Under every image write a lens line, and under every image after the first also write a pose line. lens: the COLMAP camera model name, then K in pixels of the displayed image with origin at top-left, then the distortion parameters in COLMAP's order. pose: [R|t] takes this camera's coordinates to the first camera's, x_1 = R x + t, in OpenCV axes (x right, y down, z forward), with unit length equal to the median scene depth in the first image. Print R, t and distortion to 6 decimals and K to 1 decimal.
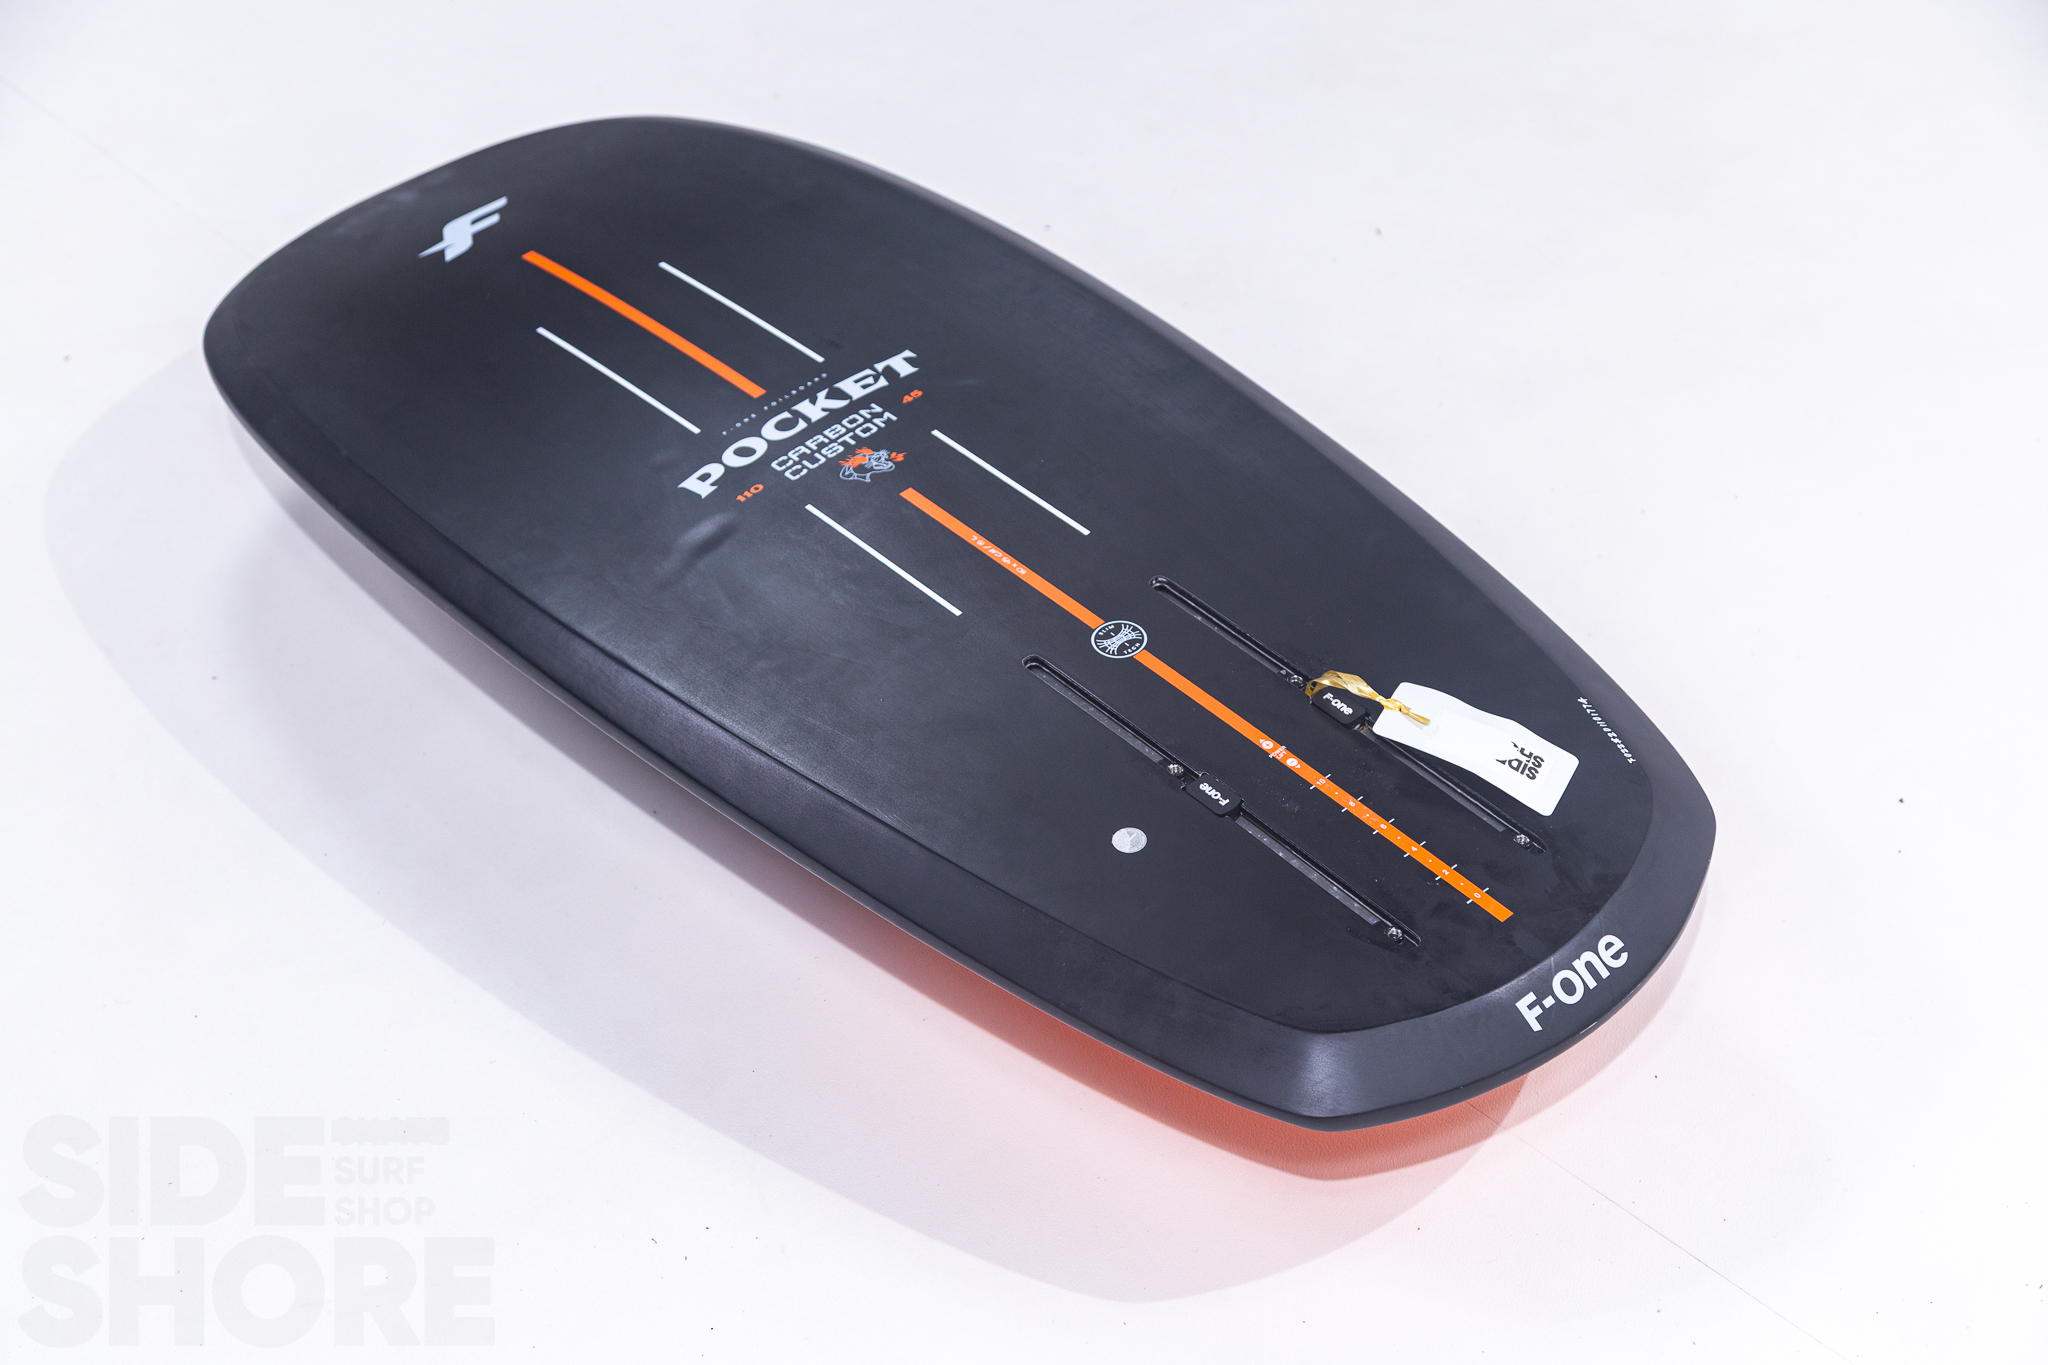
lens RADIAL K [[3544.4, 0, 1024.1], [0, 3544.4, 682.8], [0, 0, 1]] dist [-0.179072, 0.000000]
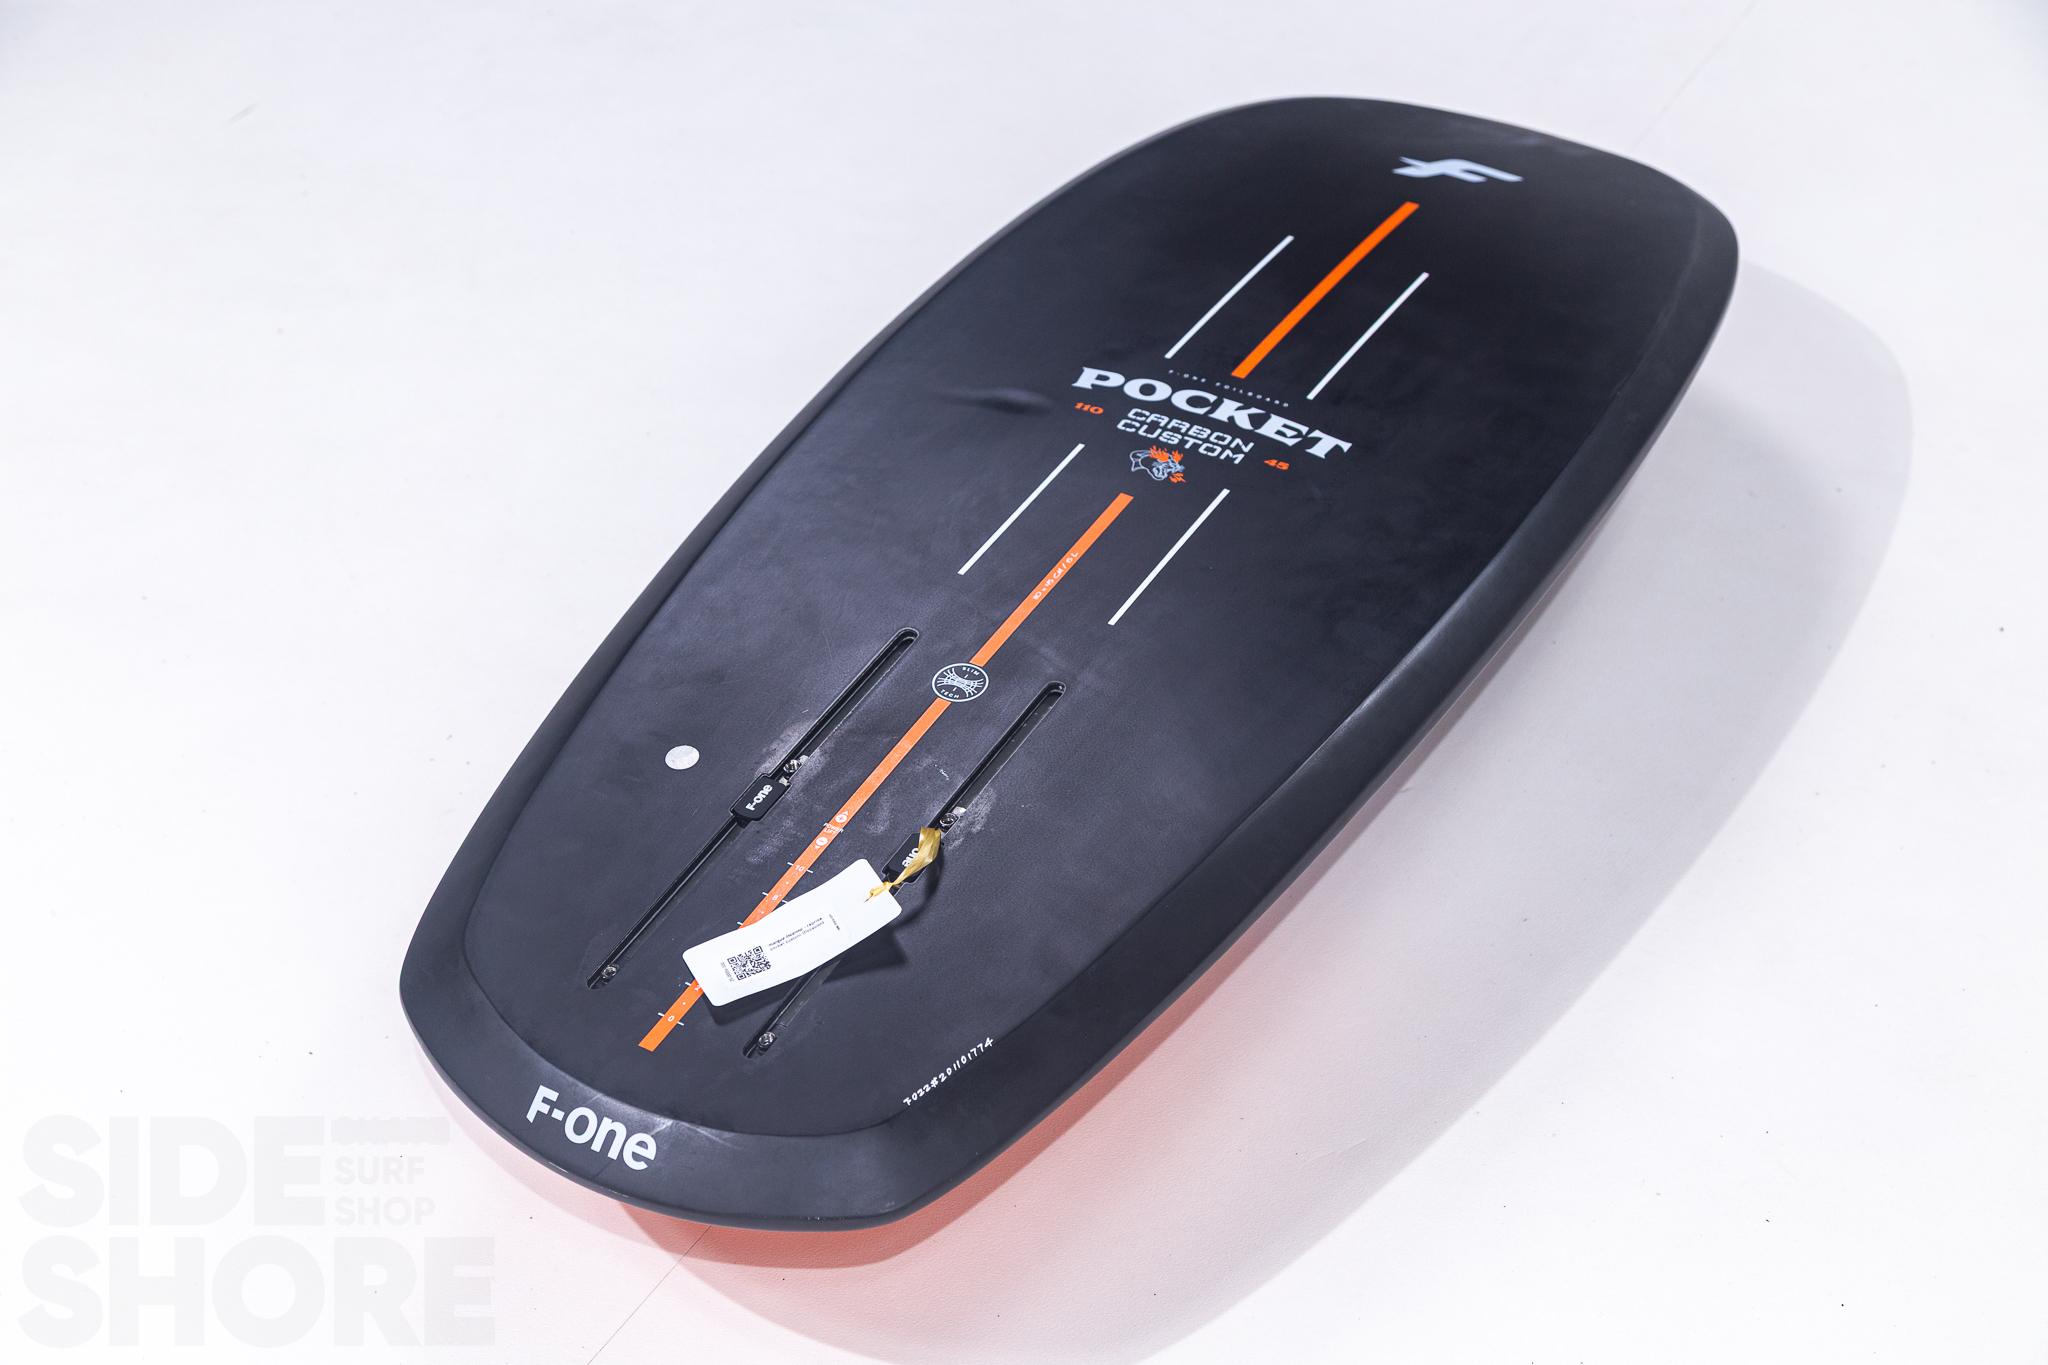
lens RADIAL K [[2979.2, 0, 1022.2], [0, 2979.2, 680.5], [0, 0, 1]] dist [-0.129424, 0.000000]
pose [[0.313348, 0.663110, -0.679778, 0.553660], [-0.618666, 0.685623, 0.383633, -0.317403], [0.720462, 0.300344, 0.625082, 0.466908]]
